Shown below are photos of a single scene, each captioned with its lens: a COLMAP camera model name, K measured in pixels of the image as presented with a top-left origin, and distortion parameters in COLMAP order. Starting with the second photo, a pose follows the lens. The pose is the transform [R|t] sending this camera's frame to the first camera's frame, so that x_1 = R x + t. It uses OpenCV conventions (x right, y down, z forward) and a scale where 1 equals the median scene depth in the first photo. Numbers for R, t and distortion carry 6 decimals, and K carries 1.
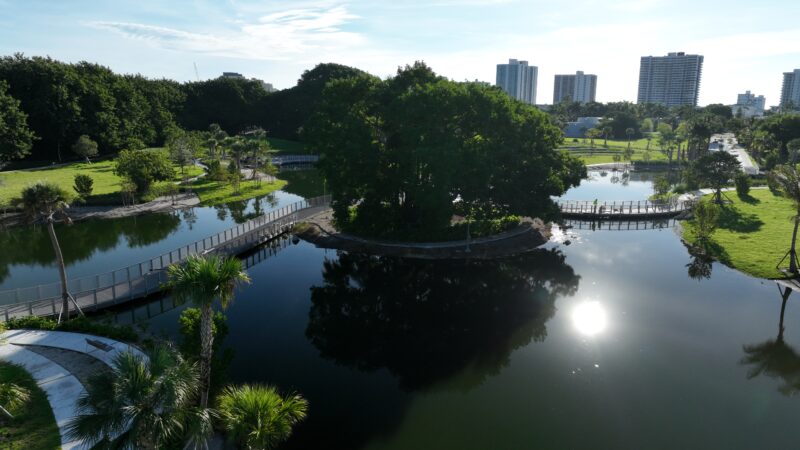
lens RADIAL K [[562.9, 0, 400.0], [0, 562.9, 225.0], [0, 0, 1]] dist [0.006262, 0.007528]
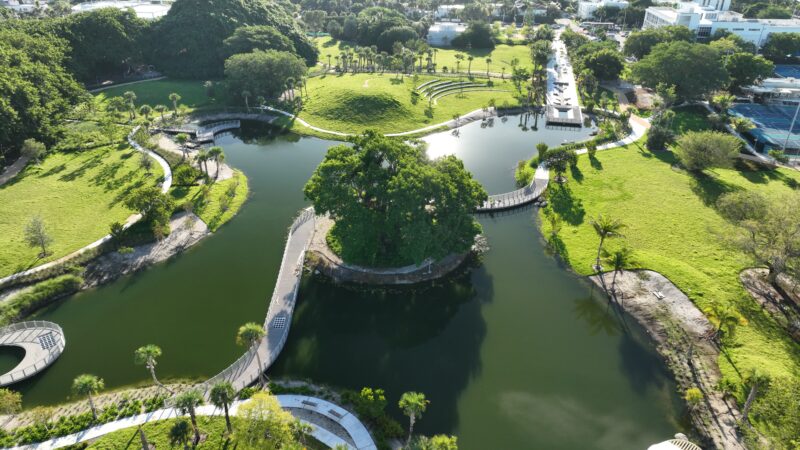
lens RADIAL K [[562.9, 0, 400.0], [0, 562.9, 225.0], [0, 0, 1]] dist [0.006262, 0.007528]
pose [[0.961948, -0.126230, 0.242324, -0.161619], [0.056625, 0.959731, 0.275153, -0.254202], [-0.267299, -0.250962, 0.930360, -0.228753]]
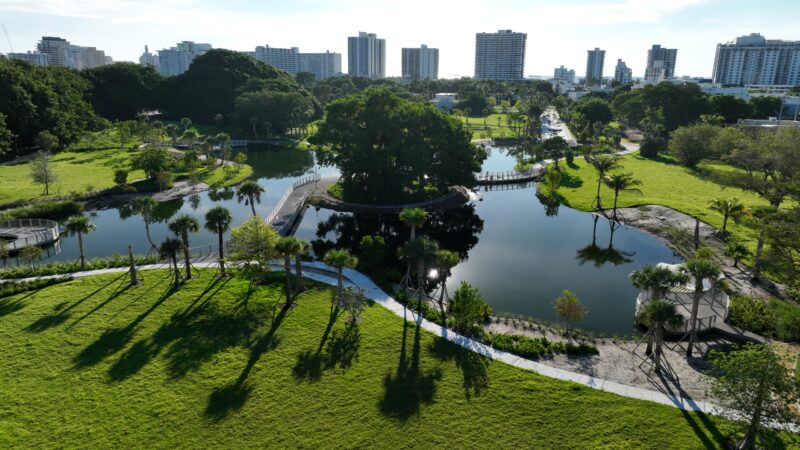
lens RADIAL K [[562.9, 0, 400.0], [0, 562.9, 225.0], [0, 0, 1]] dist [0.006262, 0.007528]
pose [[0.962756, -0.068879, 0.261452, -0.186208], [0.053557, 0.996428, 0.065291, -0.007615], [-0.265015, -0.048856, 0.963006, -0.269896]]
